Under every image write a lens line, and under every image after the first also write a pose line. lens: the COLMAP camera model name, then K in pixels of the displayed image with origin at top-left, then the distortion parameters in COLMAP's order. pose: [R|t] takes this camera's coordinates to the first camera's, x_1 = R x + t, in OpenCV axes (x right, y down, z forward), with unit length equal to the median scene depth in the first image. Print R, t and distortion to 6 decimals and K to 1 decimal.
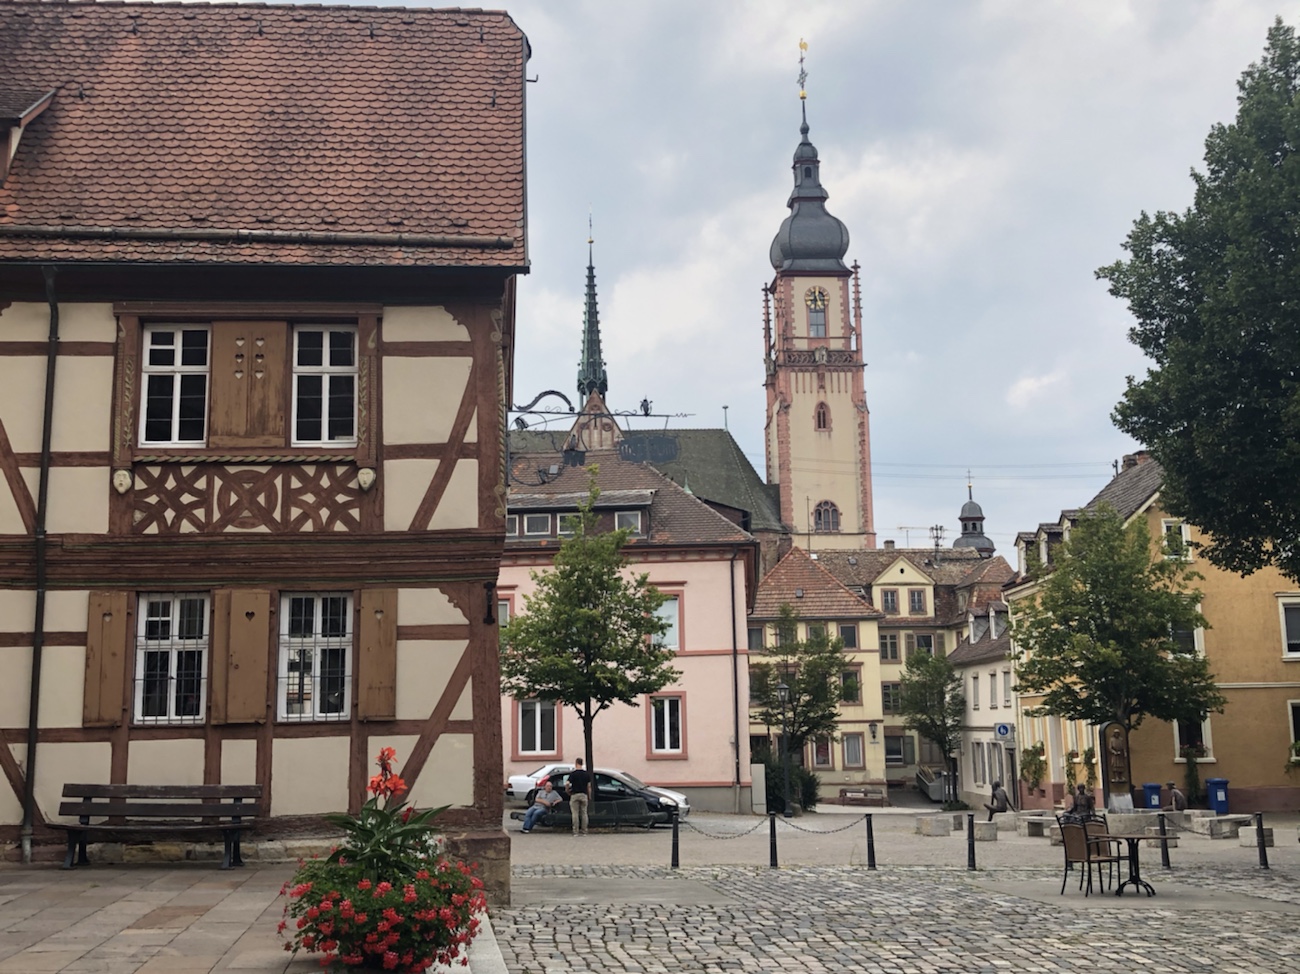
lens RADIAL K [[1475.3, 0, 648.5], [0, 1475.3, 455.9], [0, 0, 1]] dist [0.143954, -0.345679]
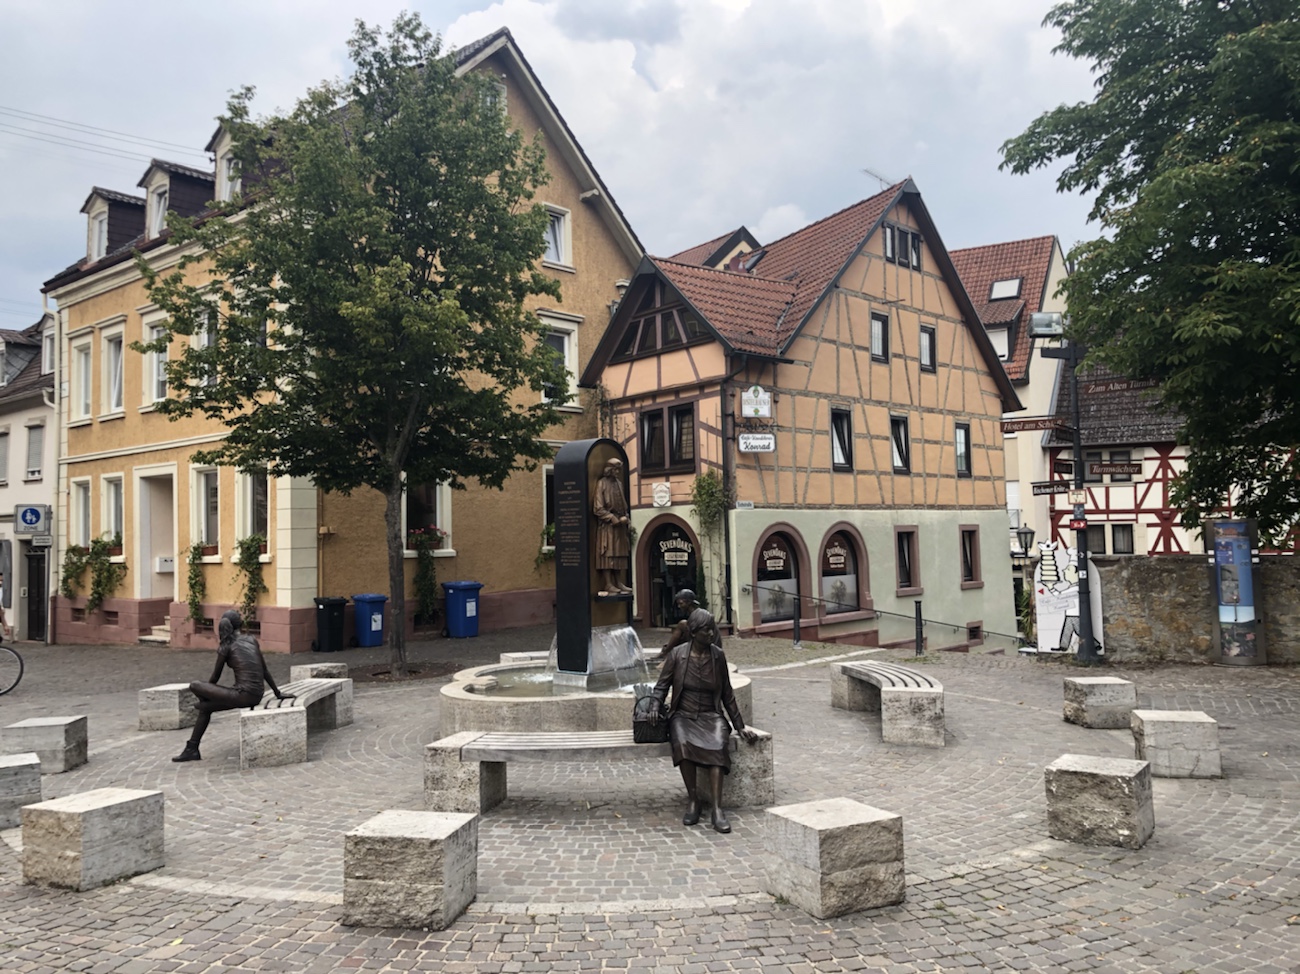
lens RADIAL K [[1072.8, 0, 650.0], [0, 1072.8, 487.0], [0, 0, 1]] dist [0.006164, 0.007854]
pose [[0.662044, 0.035330, 0.748632, 0.098195], [-0.128285, 0.989488, 0.066751, 0.139535], [-0.738404, -0.140230, 0.659617, 0.666899]]
